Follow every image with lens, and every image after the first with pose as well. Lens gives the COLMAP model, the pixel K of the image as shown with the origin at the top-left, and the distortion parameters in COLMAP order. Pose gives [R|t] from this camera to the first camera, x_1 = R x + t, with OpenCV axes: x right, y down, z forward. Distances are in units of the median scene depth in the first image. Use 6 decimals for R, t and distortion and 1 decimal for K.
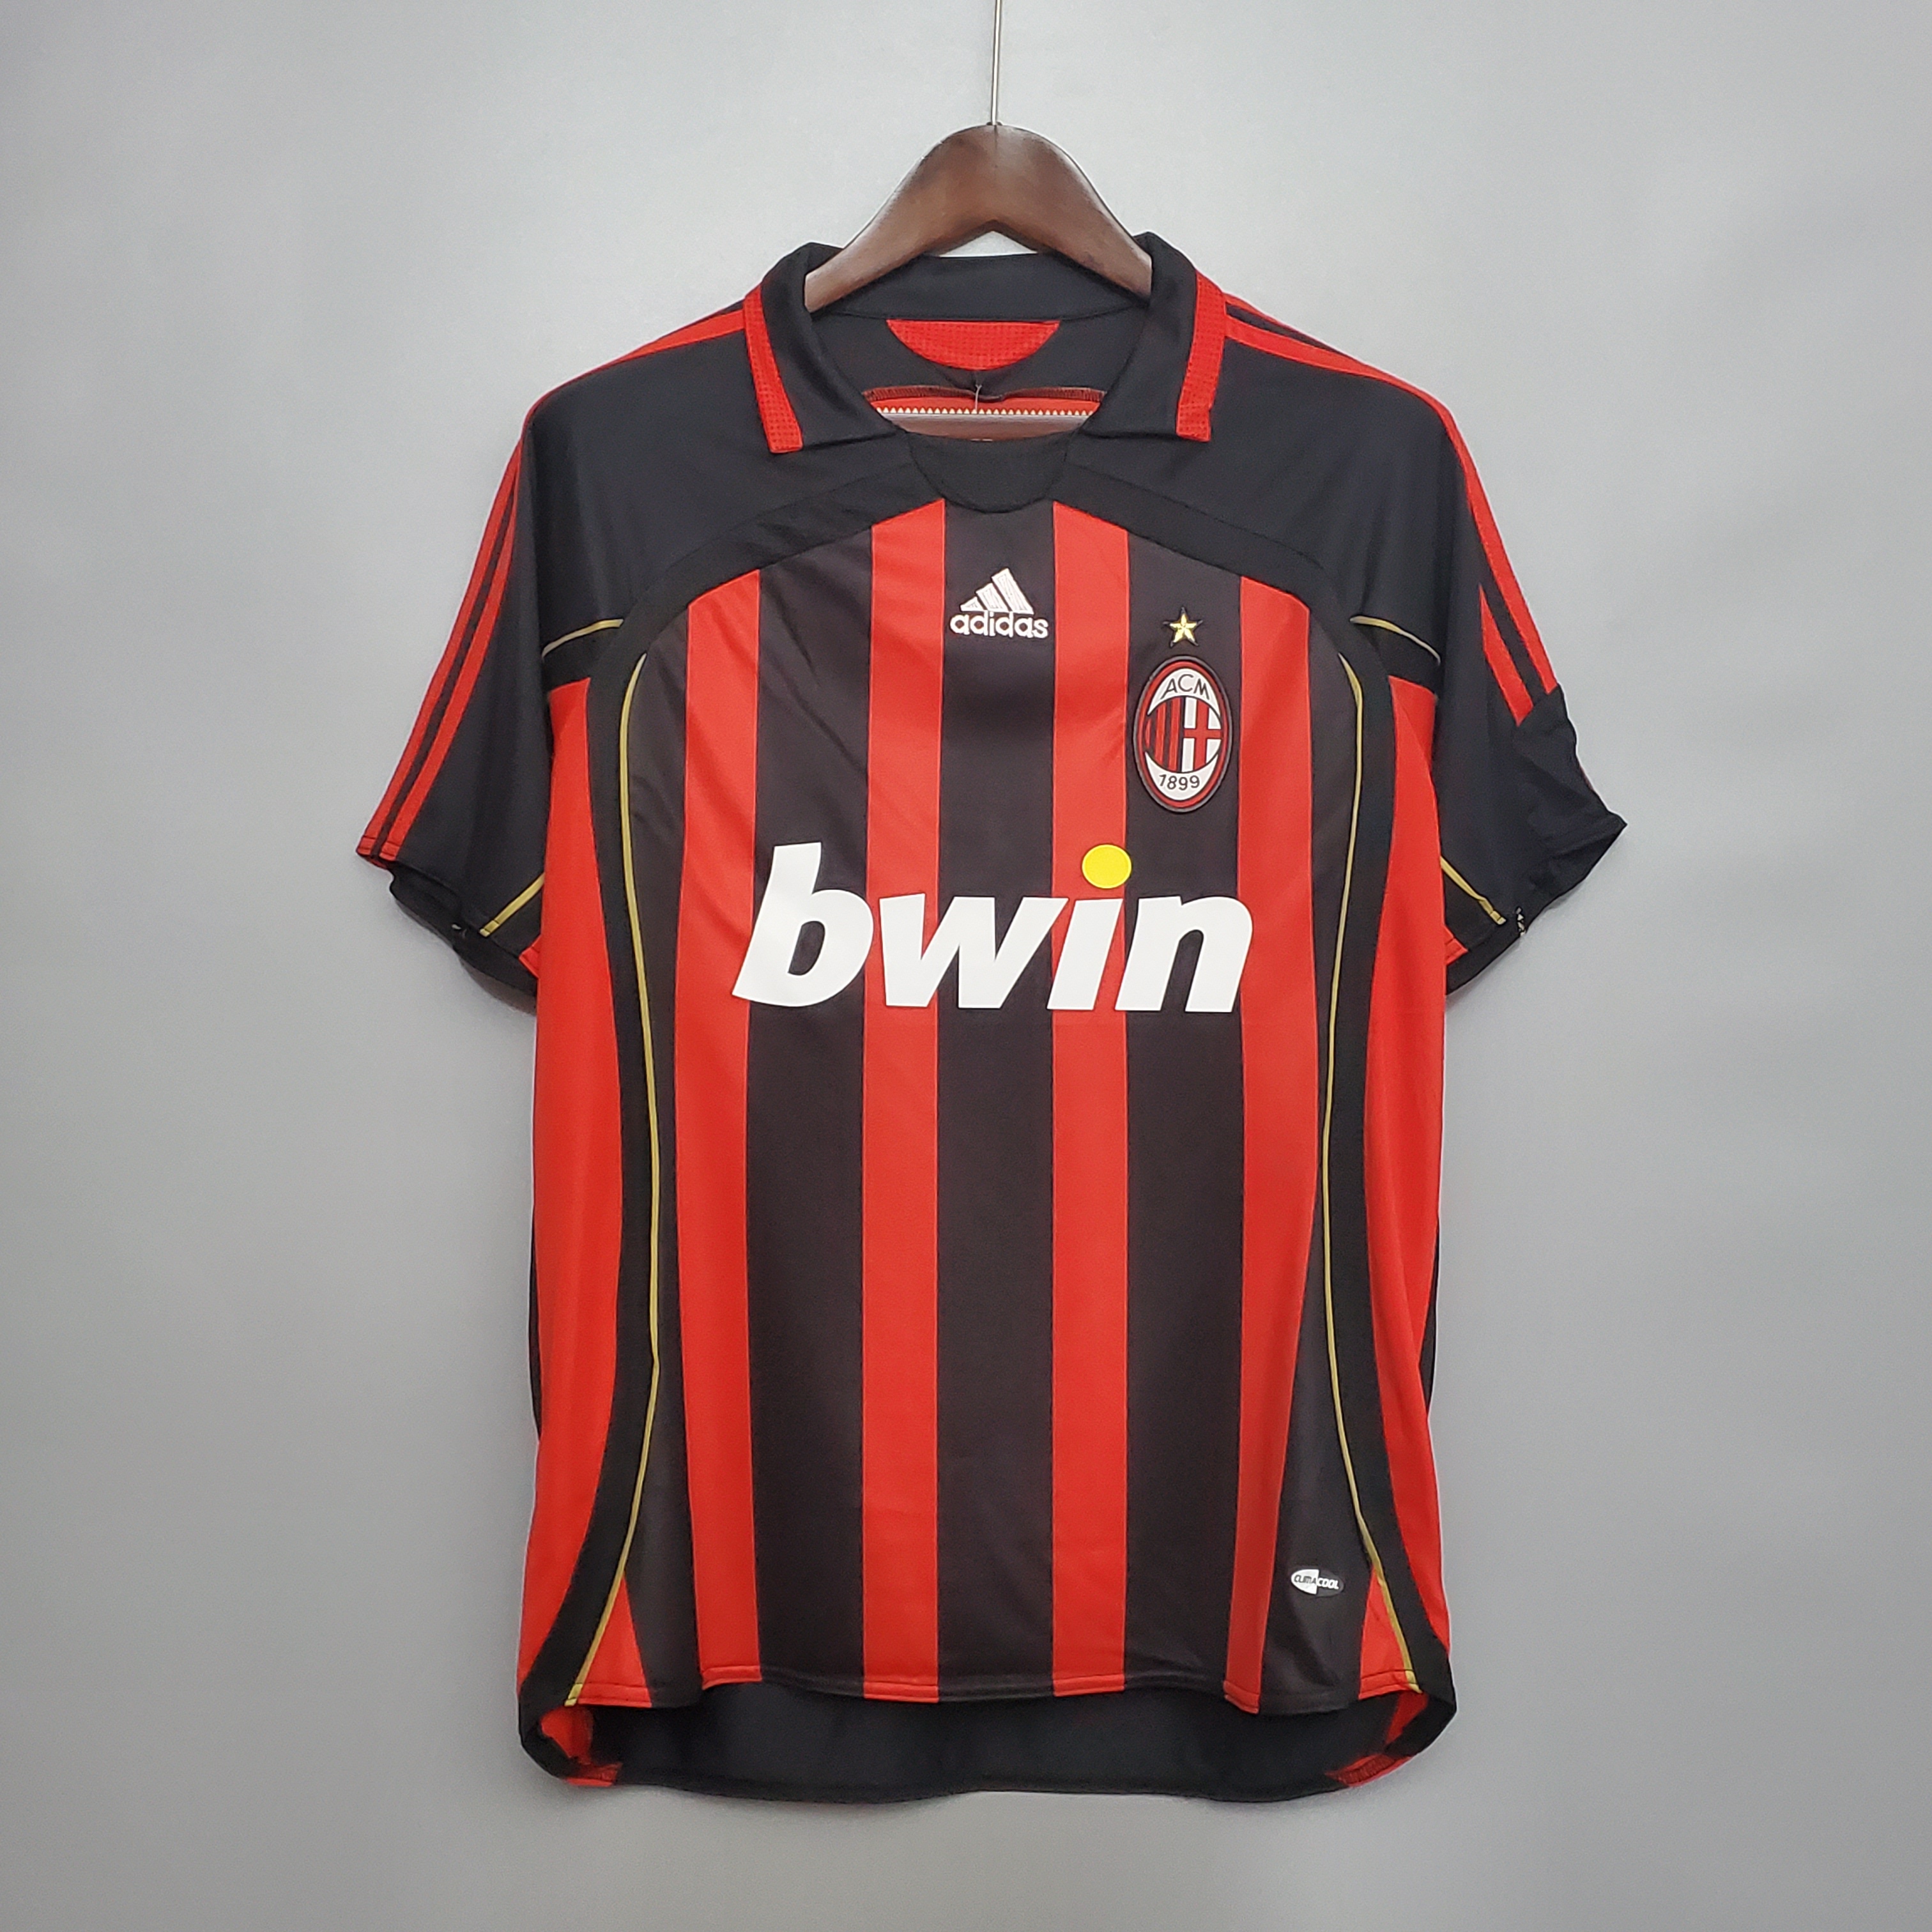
lens RADIAL K [[2573.7, 0, 966.0], [0, 2573.7, 966.0], [0, 0, 1]] dist [0.270353, -1.018387]
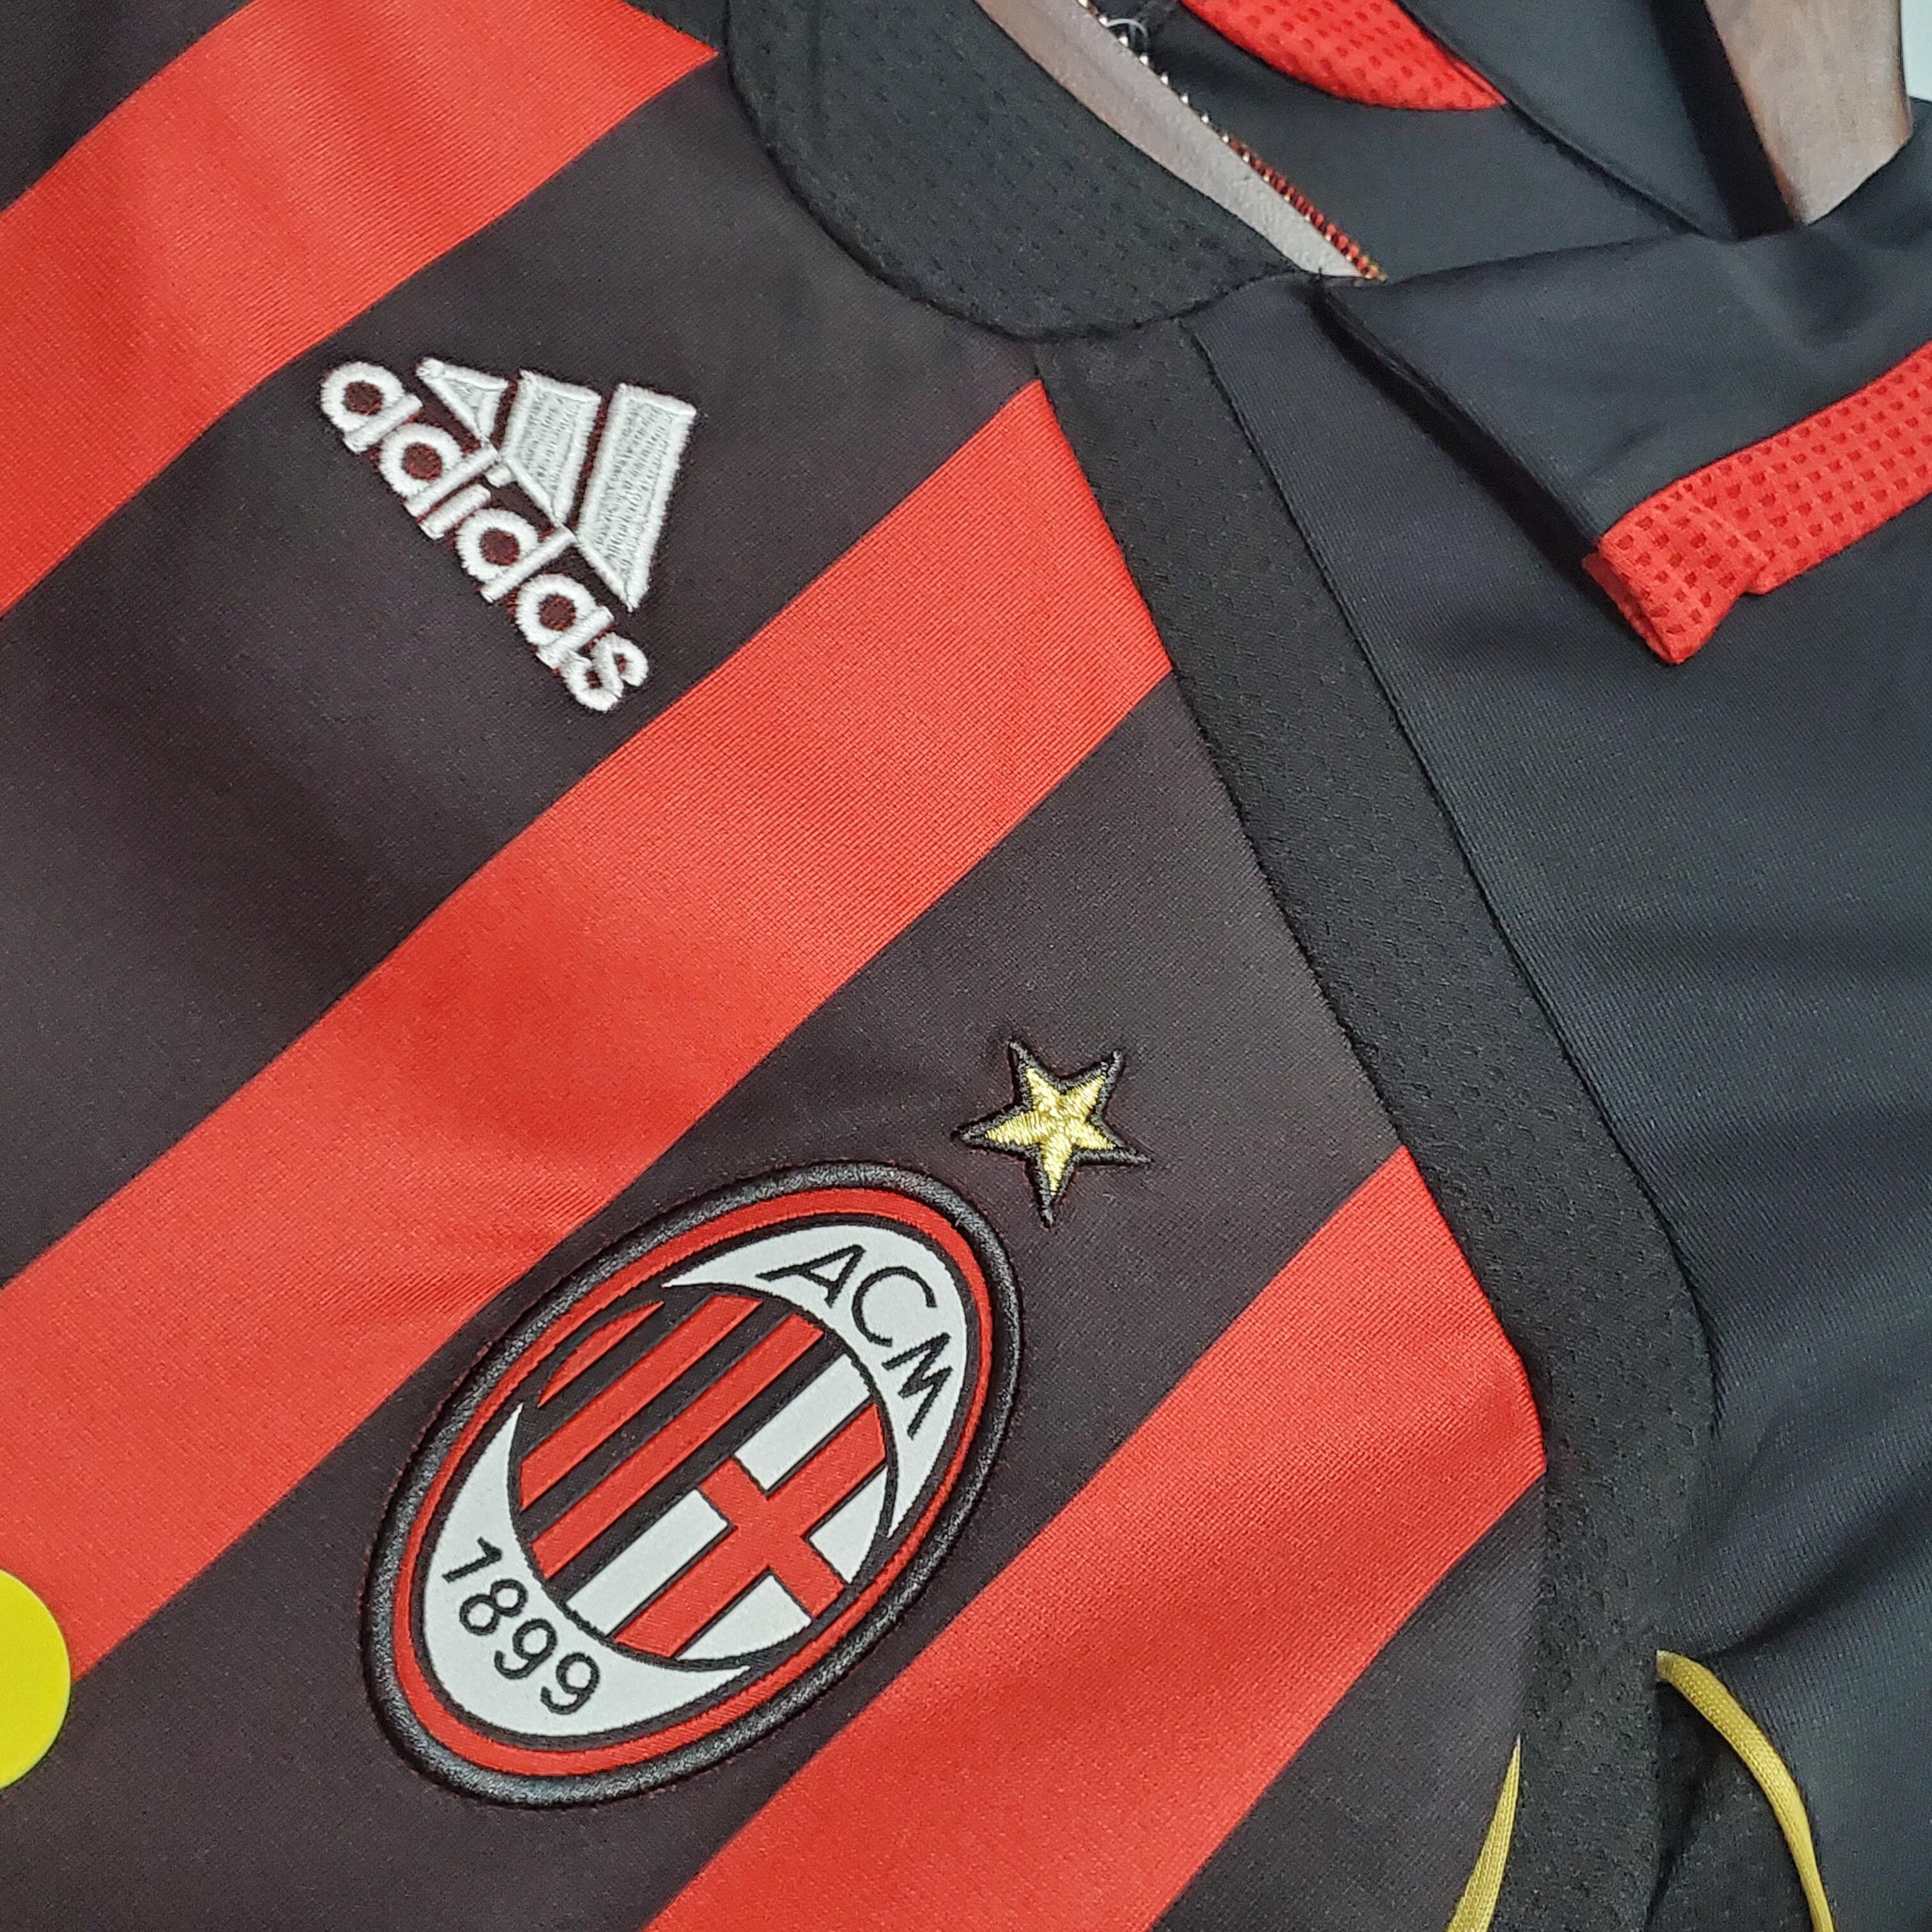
lens RADIAL K [[2573.7, 0, 966.0], [0, 2573.7, 966.0], [0, 0, 1]] dist [0.270353, -1.018387]
pose [[0.706374, 0.699312, -0.109538, 0.093301], [-0.701088, 0.669886, -0.244396, -0.080422], [-0.097531, 0.249431, 0.963469, 0.787343]]
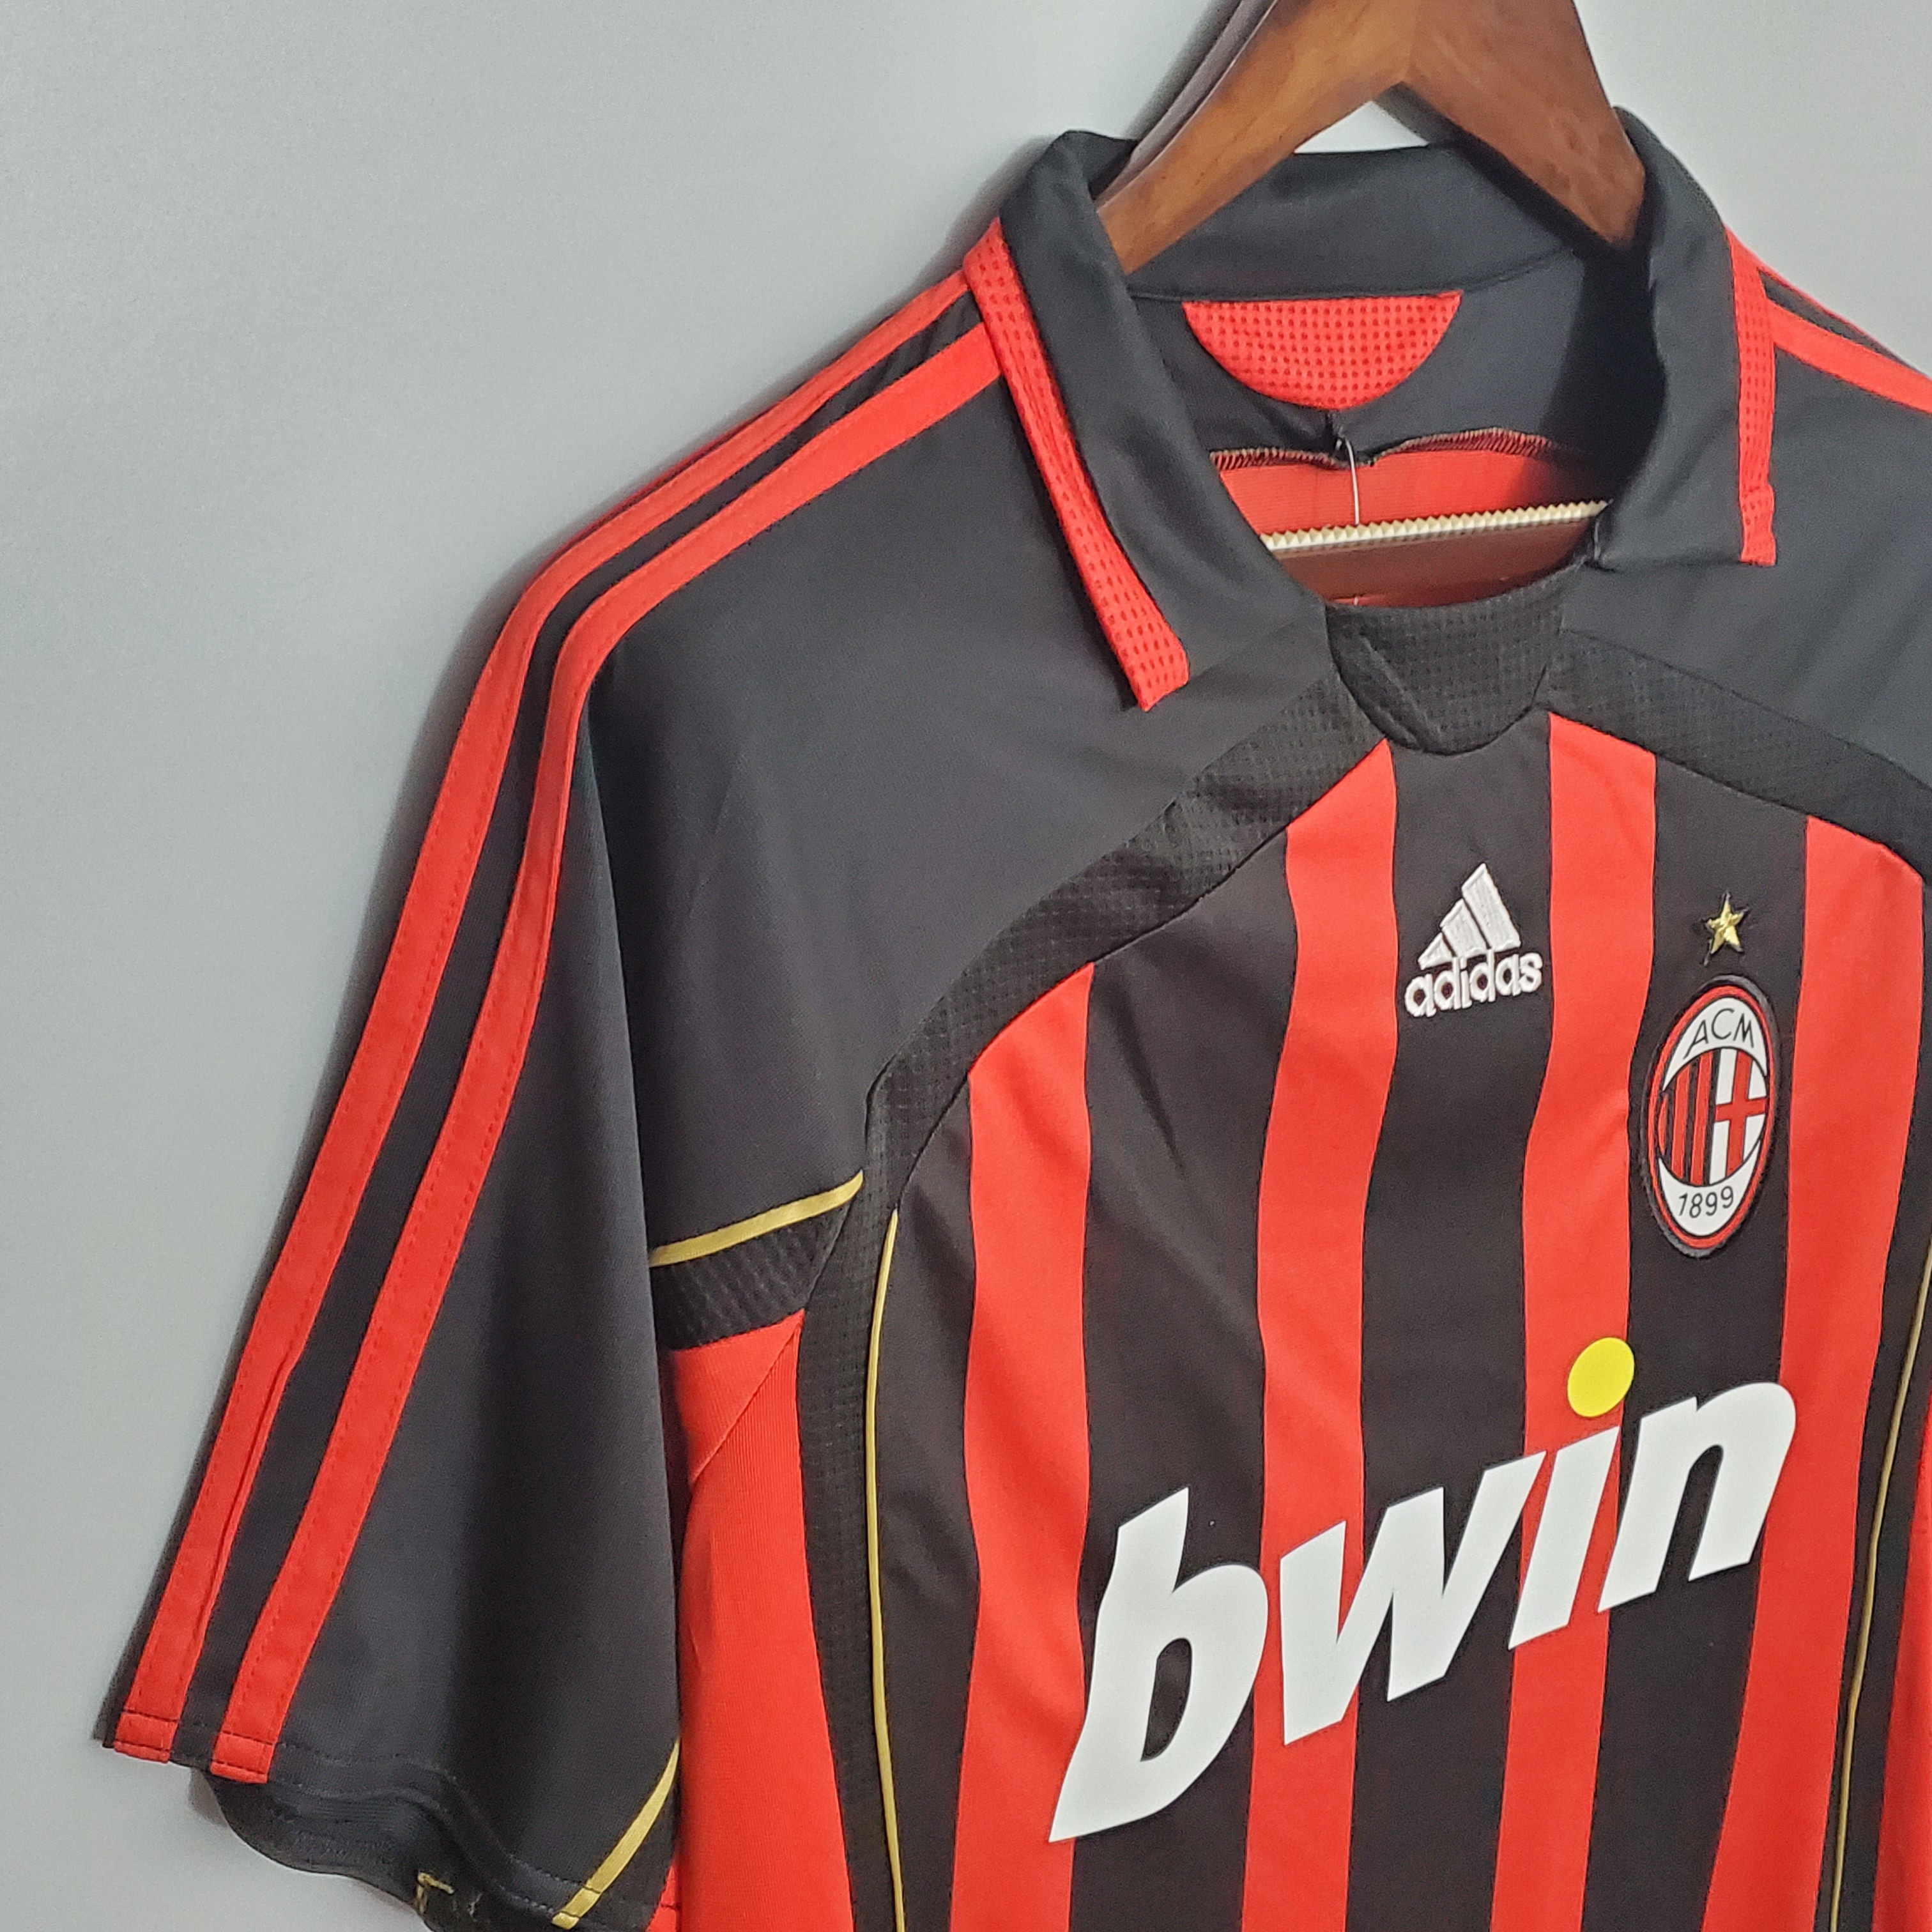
lens RADIAL K [[2573.7, 0, 966.0], [0, 2573.7, 966.0], [0, 0, 1]] dist [0.270353, -1.018387]
pose [[0.825607, -0.169000, 0.538342, -0.330364], [0.013091, 0.959572, 0.281159, -0.273980], [-0.564094, -0.225080, 0.794442, 0.664126]]
